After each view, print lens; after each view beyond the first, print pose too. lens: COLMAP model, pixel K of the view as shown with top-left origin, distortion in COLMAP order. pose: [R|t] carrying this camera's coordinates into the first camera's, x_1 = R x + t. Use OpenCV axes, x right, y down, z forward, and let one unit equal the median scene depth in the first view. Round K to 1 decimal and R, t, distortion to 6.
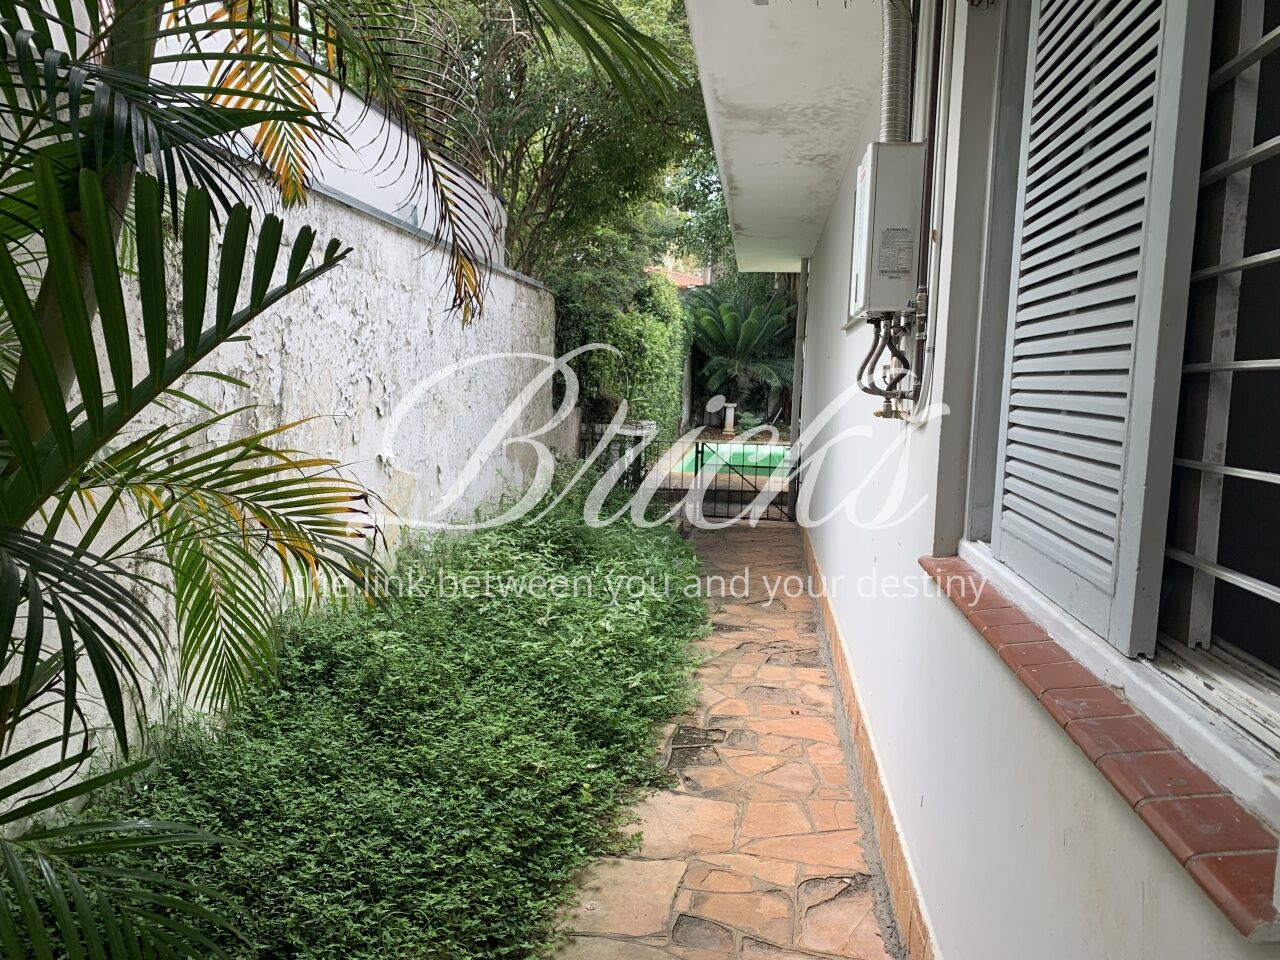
lens RADIAL K [[987.5, 0, 640.2], [0, 987.5, 480.0], [0, 0, 1]] dist [0.047191, -0.061875]
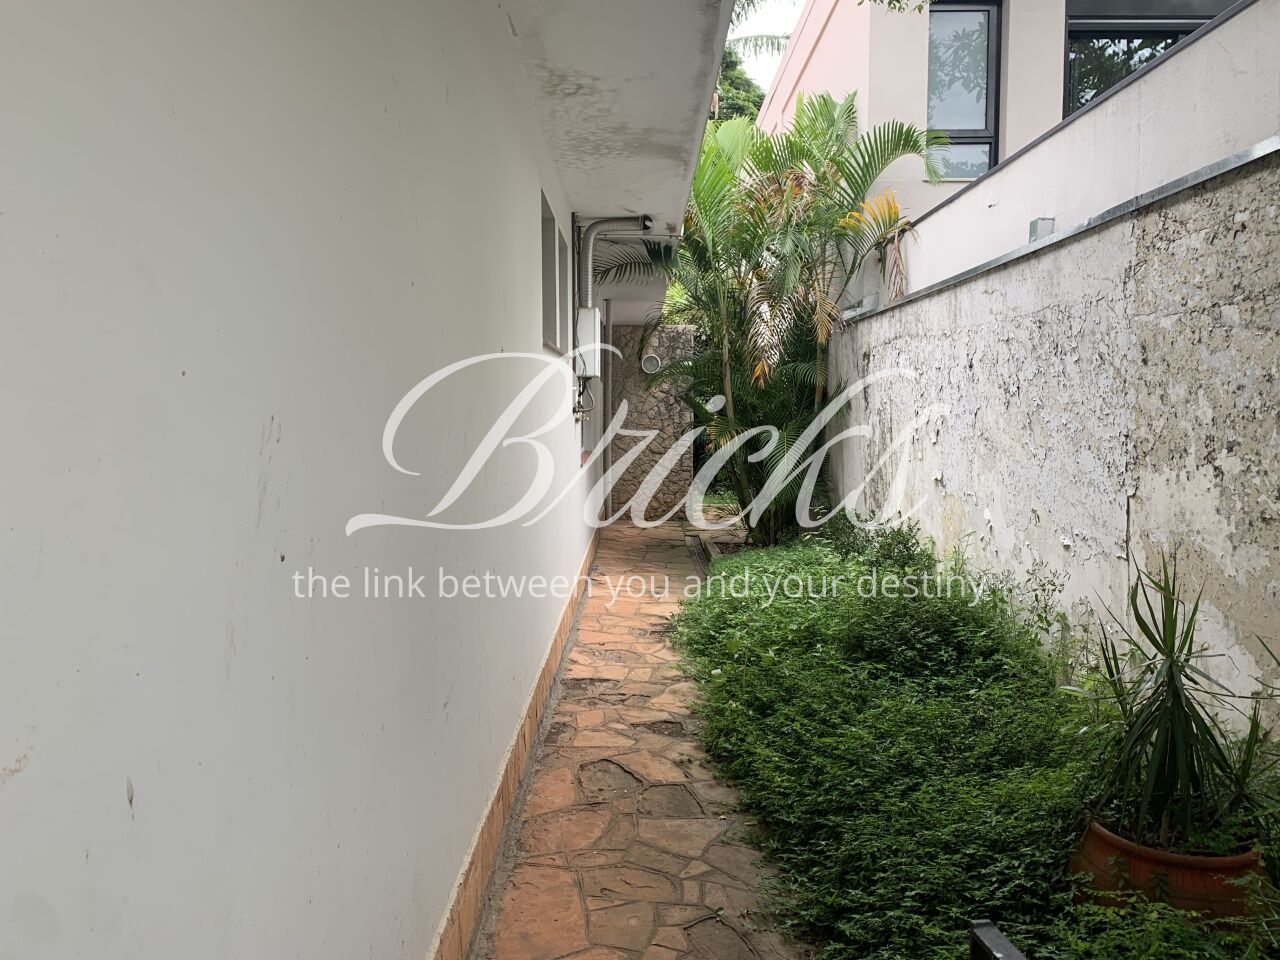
lens RADIAL K [[987.5, 0, 639.7], [0, 987.5, 481.0], [0, 0, 1]] dist [0.047191, -0.061875]
pose [[-0.993108, -0.013463, -0.116430, 0.206465], [-0.027031, 0.992910, 0.115757, -0.131779], [0.114046, 0.118106, -0.986430, 1.795477]]
